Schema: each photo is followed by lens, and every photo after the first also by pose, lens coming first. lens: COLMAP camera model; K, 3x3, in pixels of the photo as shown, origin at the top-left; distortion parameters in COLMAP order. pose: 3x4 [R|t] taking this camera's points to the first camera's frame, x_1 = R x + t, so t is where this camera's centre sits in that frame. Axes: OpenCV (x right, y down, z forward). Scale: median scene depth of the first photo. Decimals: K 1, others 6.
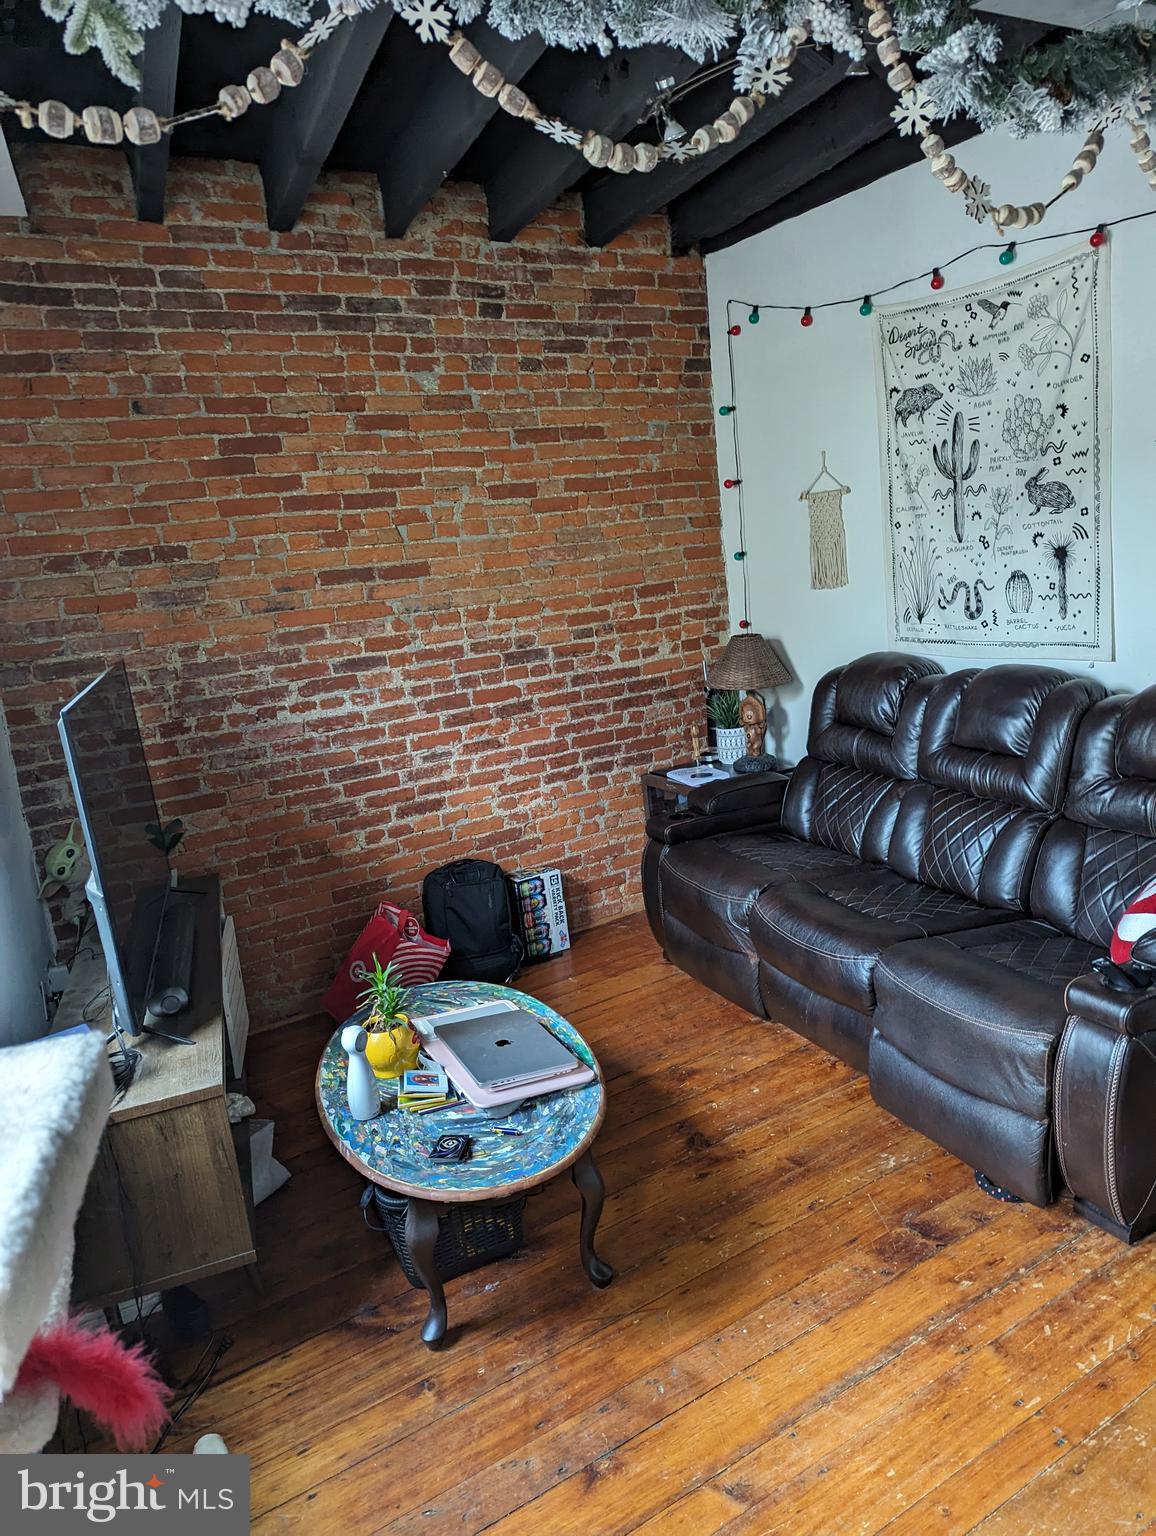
lens RADIAL K [[1089.5, 0, 600.6], [0, 1089.5, 764.8], [0, 0, 1]] dist [0.064353, -0.064540]
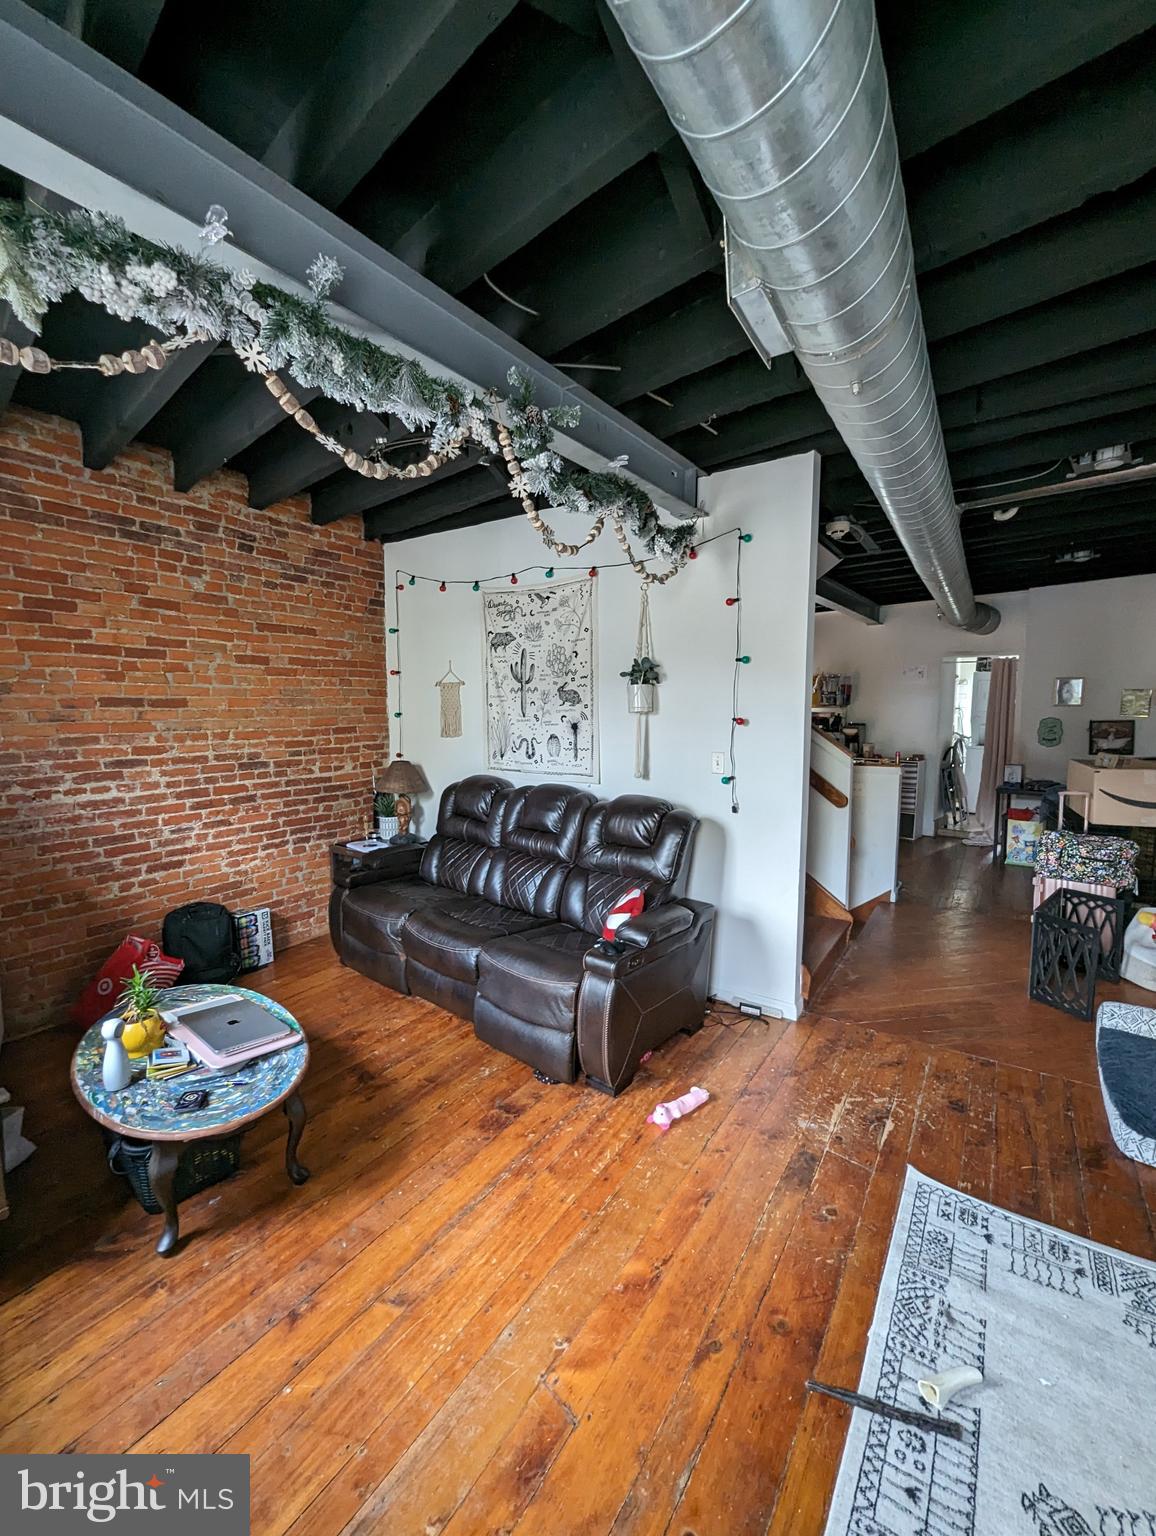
lens RADIAL K [[640.1, 0, 578.0], [0, 640.1, 768.0], [0, 0, 1]] dist [-0.001495, 0.000351]
pose [[0.909979, 0.054112, 0.411109, -0.030268], [-0.002325, 0.992099, -0.125438, 0.018824], [-0.414648, 0.113190, 0.902915, 0.005220]]
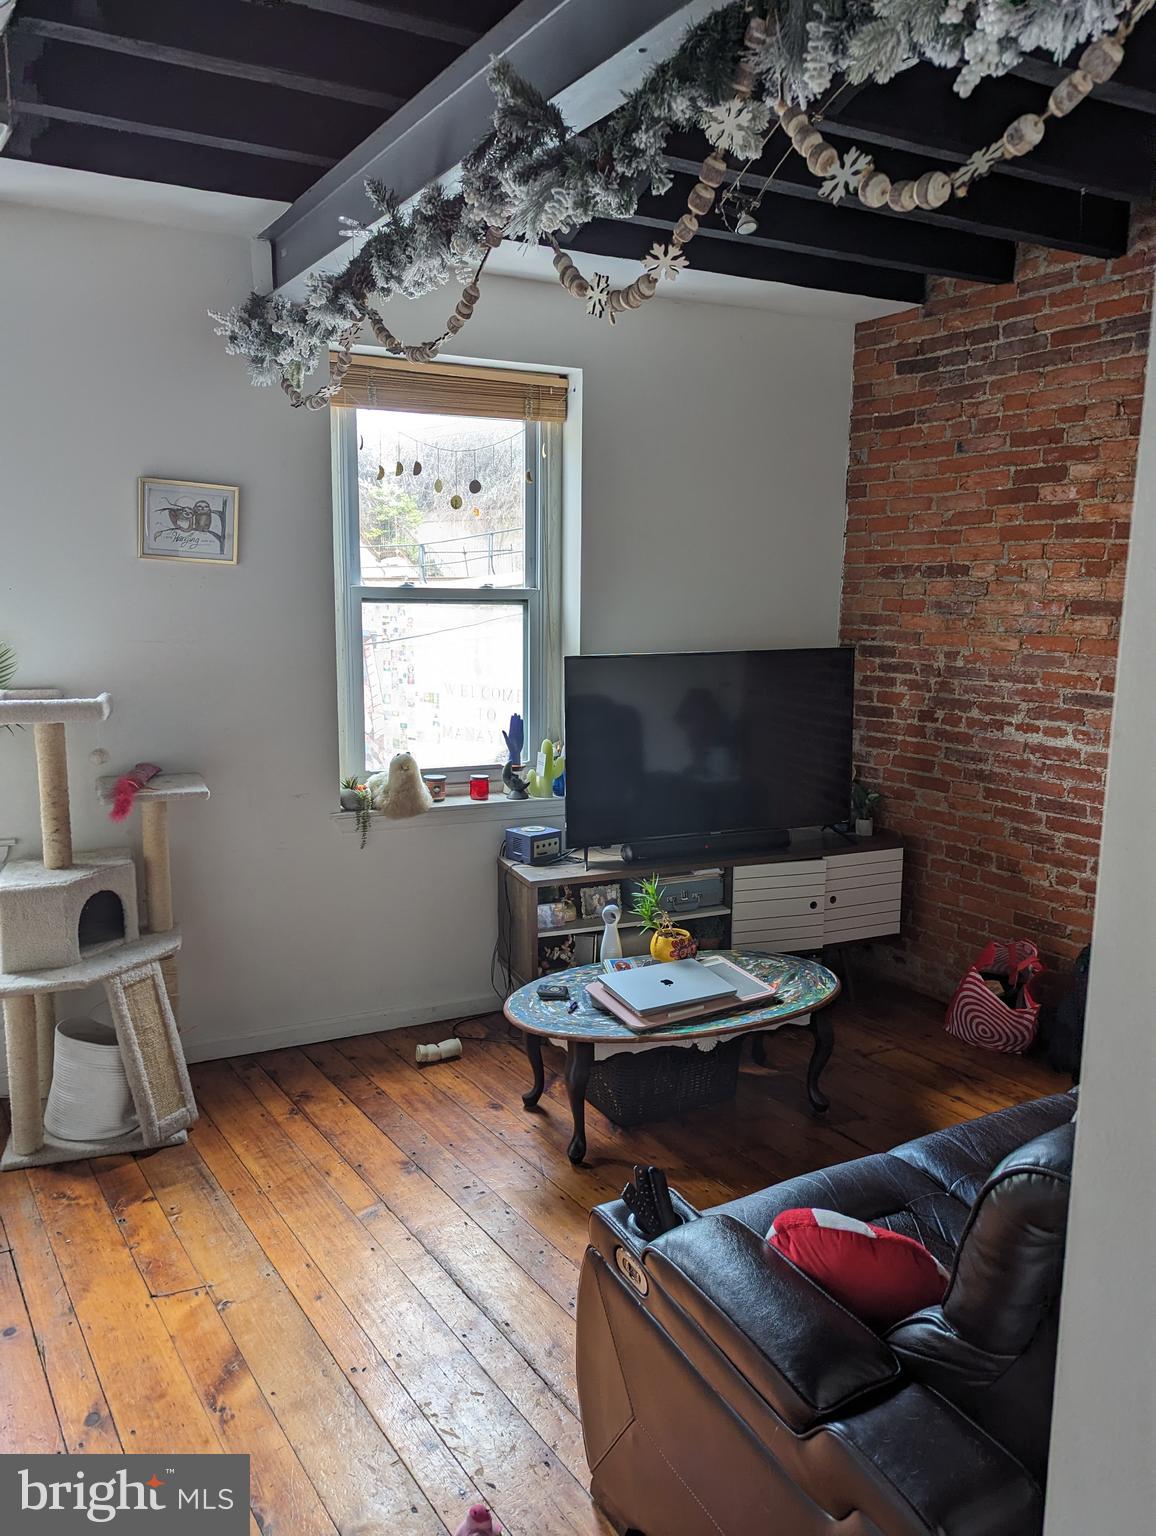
lens RADIAL K [[1088.5, 0, 578.0], [0, 1088.5, 768.0], [0, 0, 1]] dist [0.008671, -0.000494]
pose [[0.031122, 0.258863, -0.965413, 0.773912], [-0.220970, 0.943763, 0.245934, -0.191444], [0.974784, 0.205673, 0.086573, 0.555788]]
